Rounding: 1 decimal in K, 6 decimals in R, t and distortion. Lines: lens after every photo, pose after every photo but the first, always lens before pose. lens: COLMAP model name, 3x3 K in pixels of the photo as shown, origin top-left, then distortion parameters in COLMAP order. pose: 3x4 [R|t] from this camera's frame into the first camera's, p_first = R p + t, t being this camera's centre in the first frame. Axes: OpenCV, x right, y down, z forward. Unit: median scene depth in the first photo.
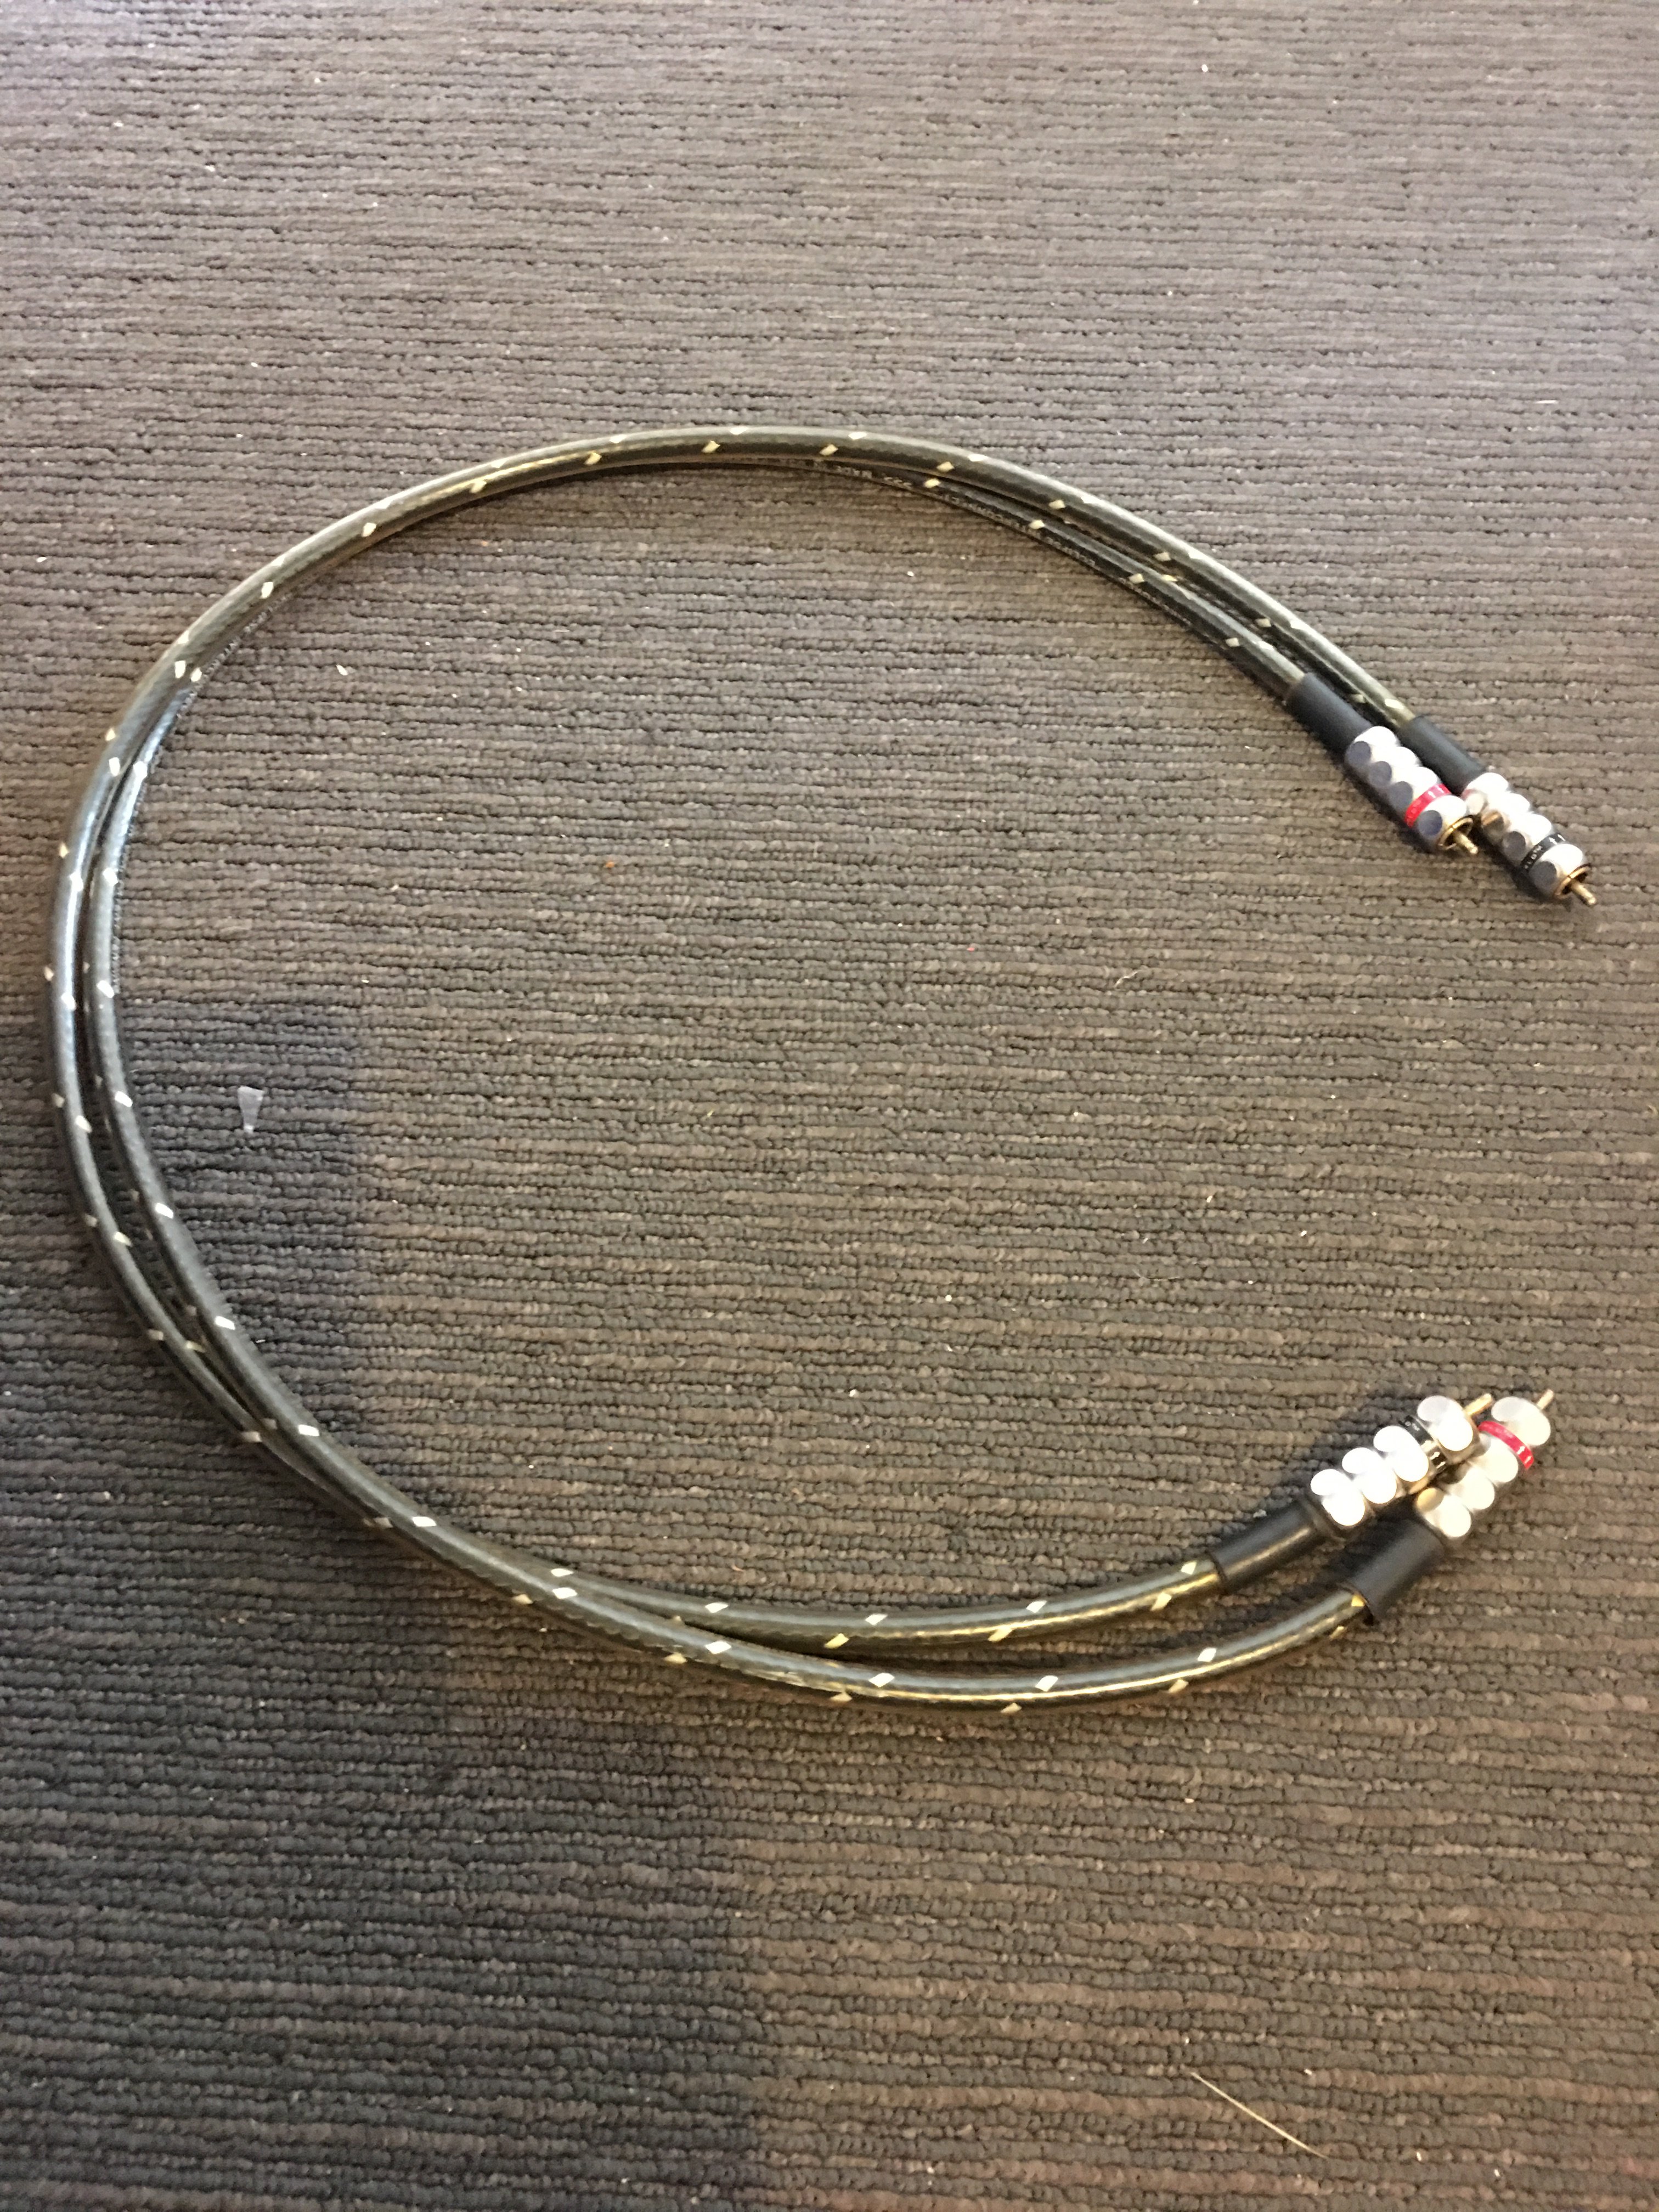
lens RADIAL K [[1879.7, 0, 829.5], [0, 1879.7, 1106.0], [0, 0, 1]] dist [0.084177, -0.154373]
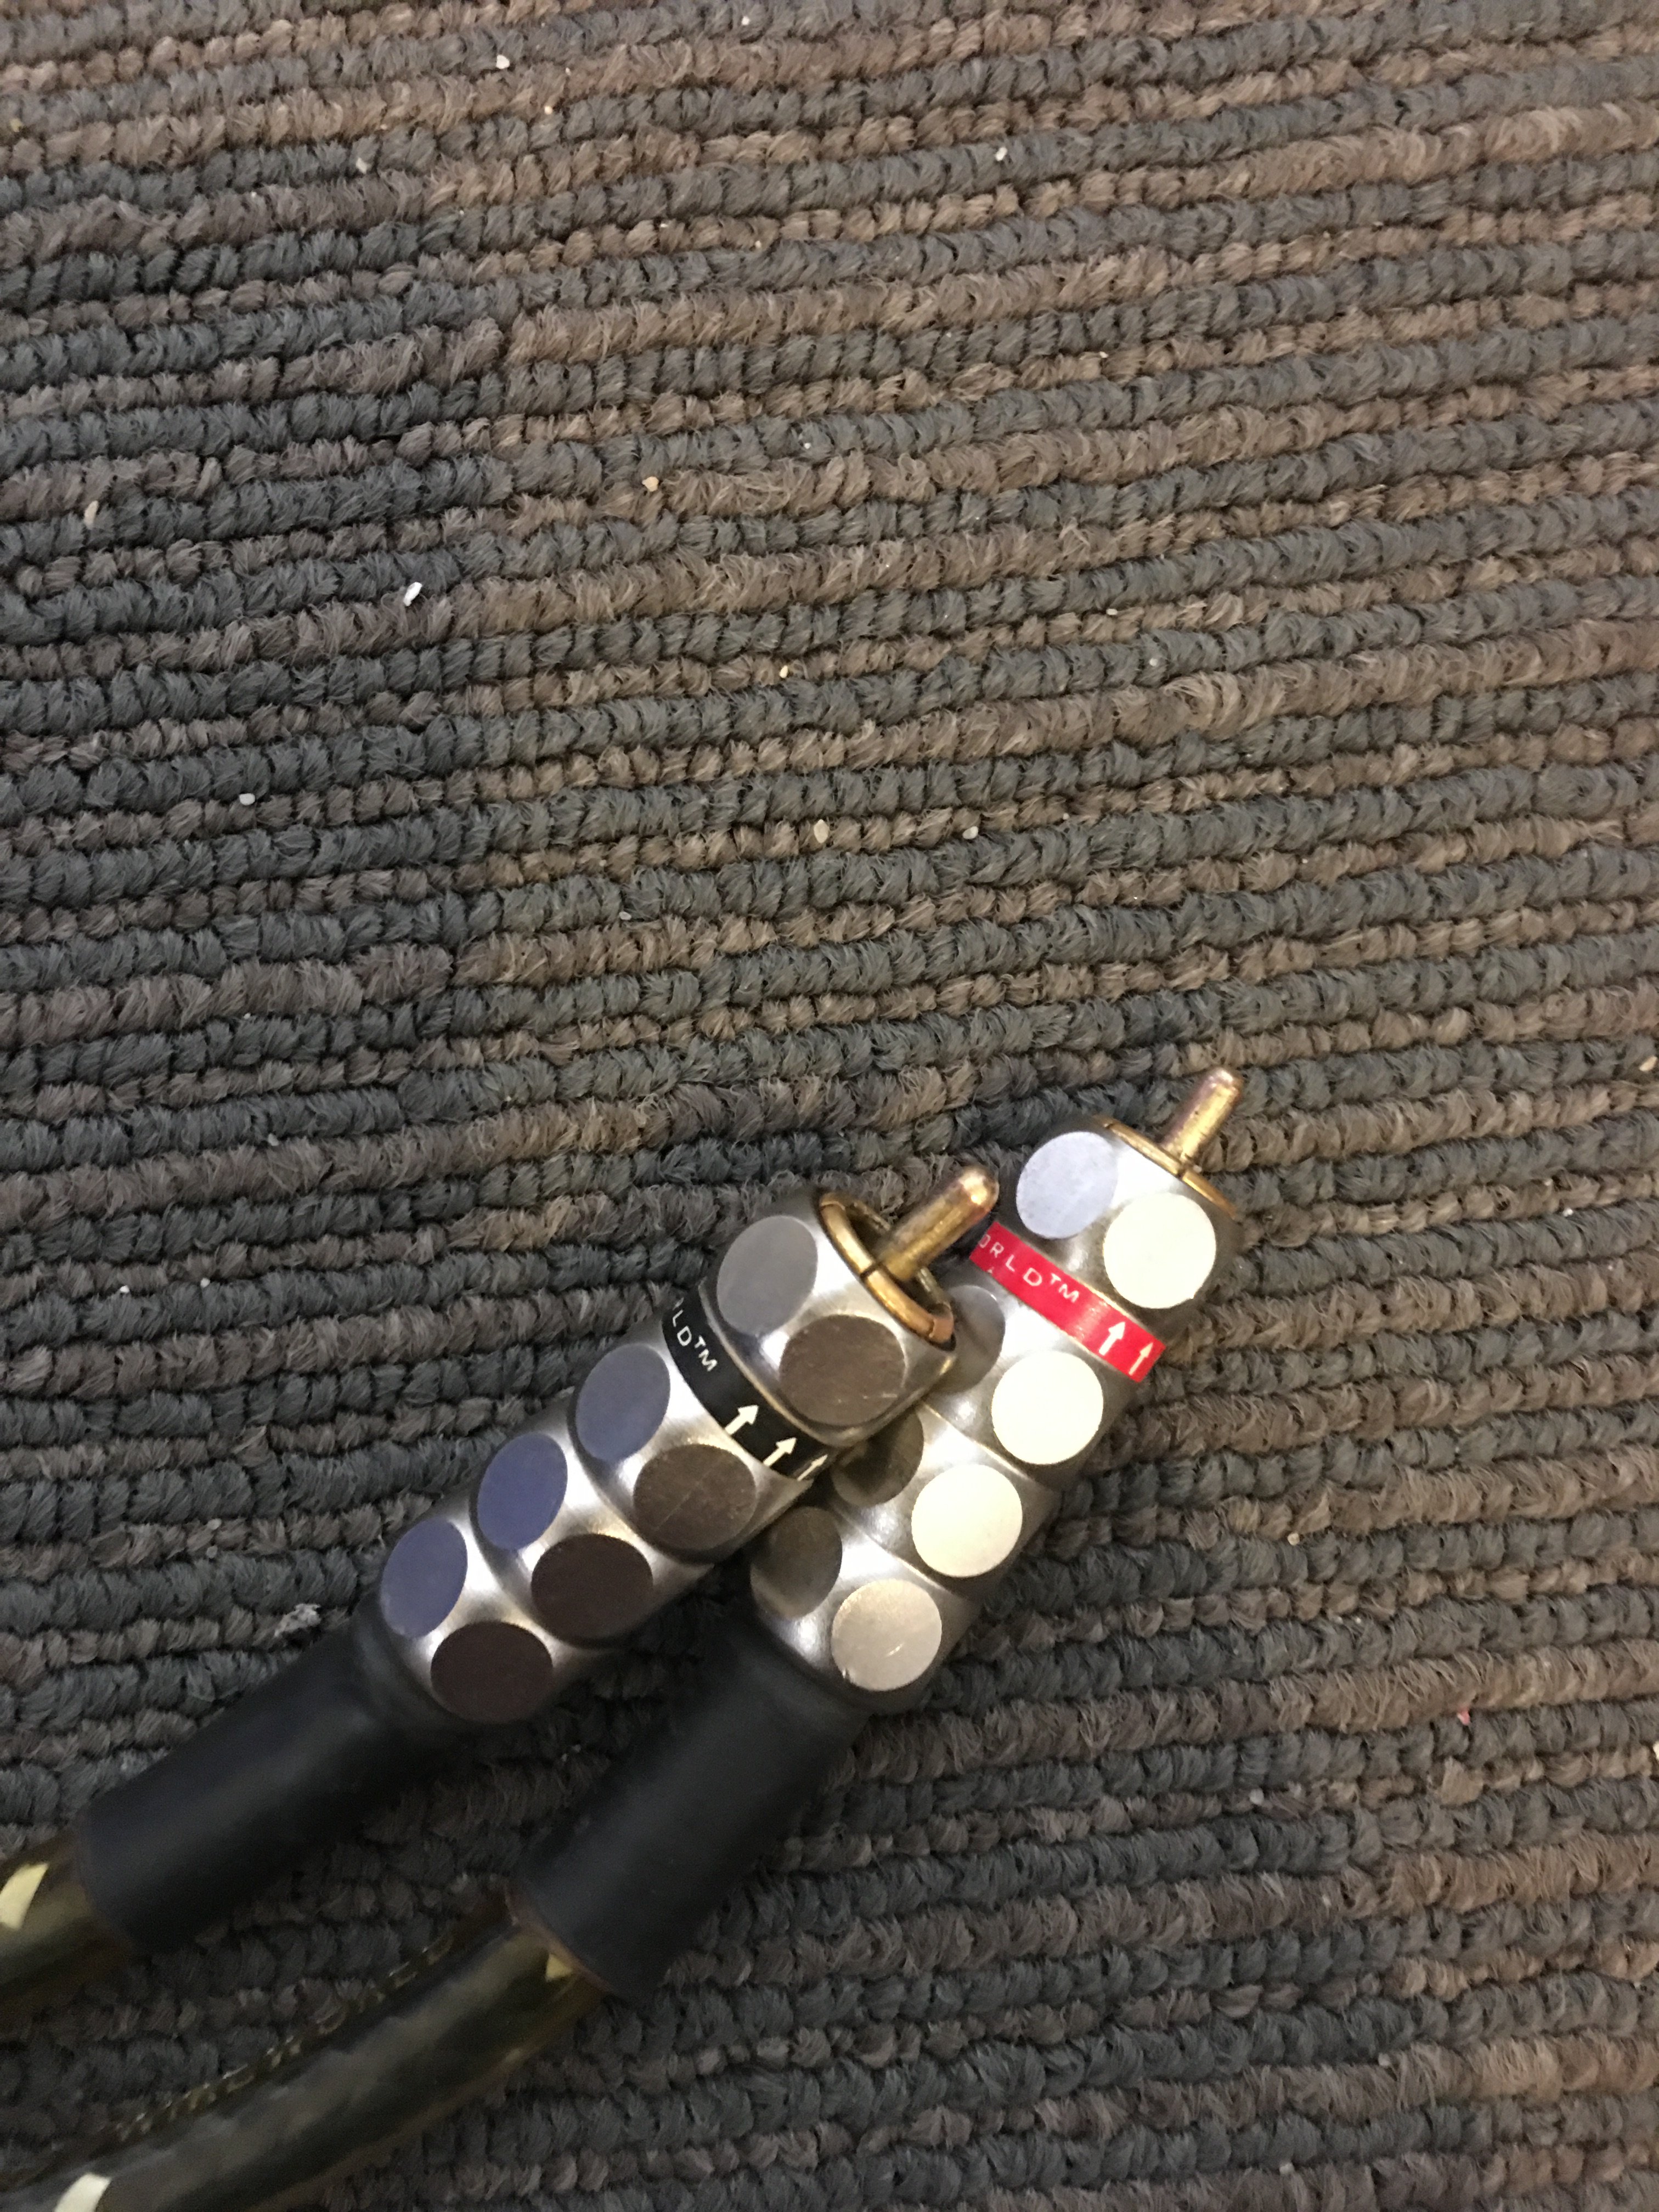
lens RADIAL K [[1879.7, 0, 829.5], [0, 1879.7, 1106.0], [0, 0, 1]] dist [0.084177, -0.154373]
pose [[0.987180, -0.158859, 0.015504, 0.299685], [0.140212, 0.909500, 0.391344, 0.034842], [-0.076269, -0.384153, 0.920114, 0.705330]]
